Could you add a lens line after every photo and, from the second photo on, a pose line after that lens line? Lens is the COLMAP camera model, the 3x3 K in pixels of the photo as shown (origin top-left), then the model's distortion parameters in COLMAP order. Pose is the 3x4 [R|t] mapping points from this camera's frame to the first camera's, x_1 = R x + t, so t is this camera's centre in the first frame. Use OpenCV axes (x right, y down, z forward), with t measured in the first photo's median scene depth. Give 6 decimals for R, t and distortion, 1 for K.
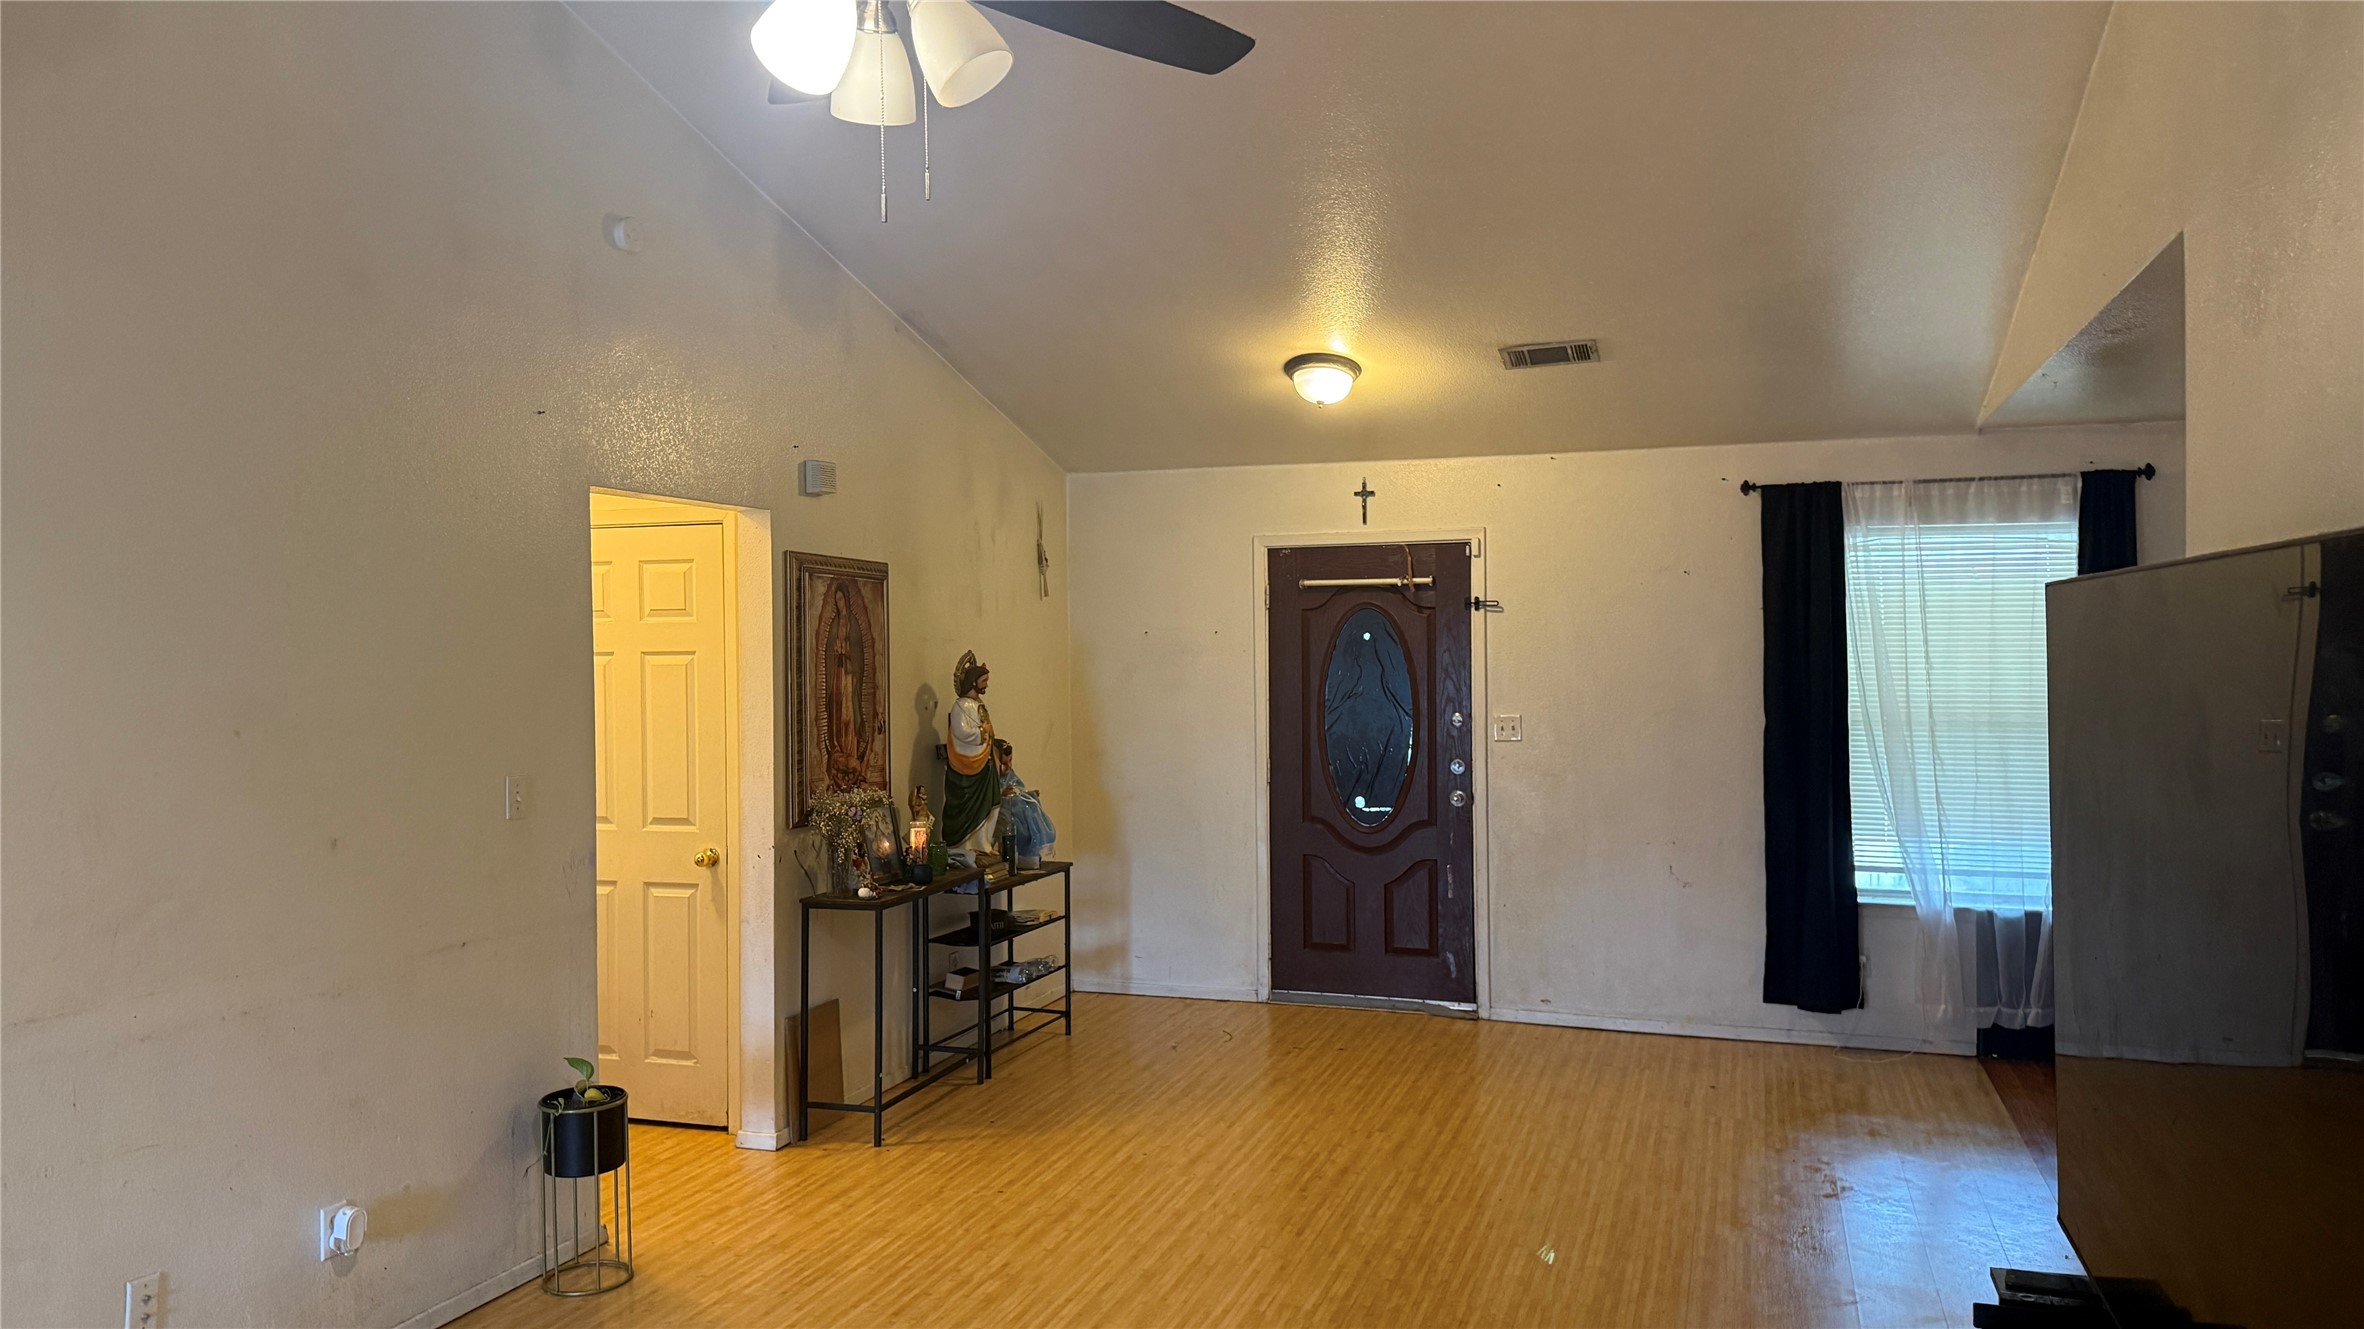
lens RADIAL K [[1665.4, 0, 1169.4], [0, 1665.4, 655.8], [0, 0, 1]] dist [0.095081, -0.137176]
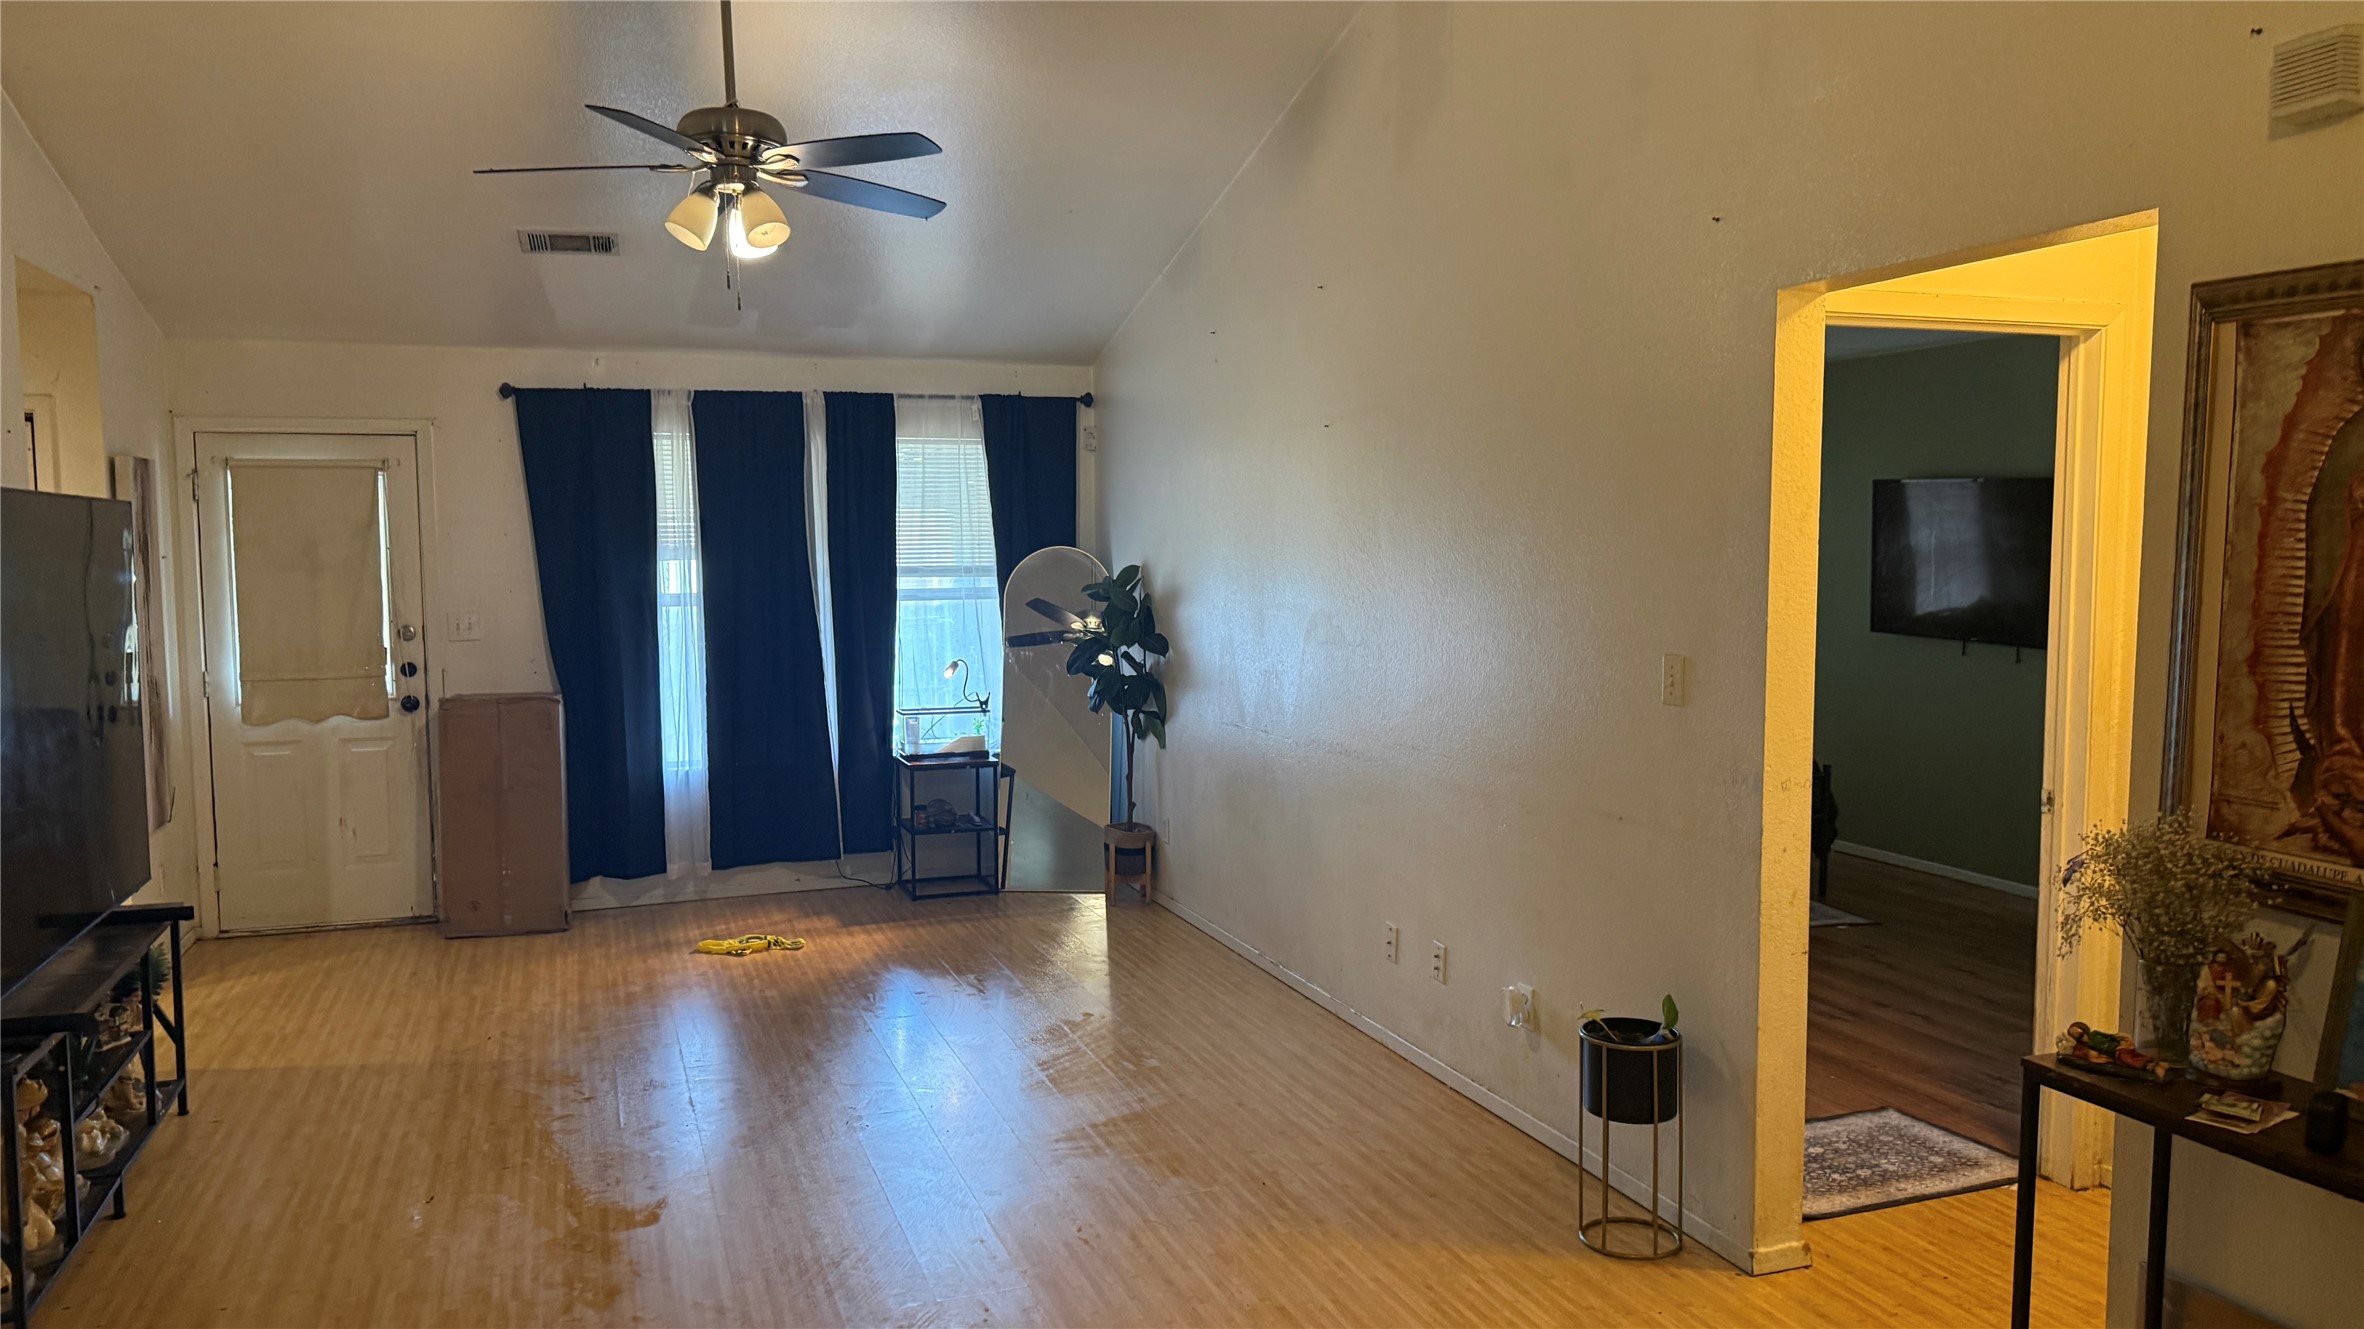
lens RADIAL K [[1665.4, 0, 1178.9], [0, 1665.4, 671.5], [0, 0, 1]] dist [0.095081, -0.137176]
pose [[-0.781527, 0.066921, -0.620272, 0.275014], [0.015183, 0.995976, 0.088326, -0.002181], [0.623687, 0.059611, -0.779398, 1.164931]]
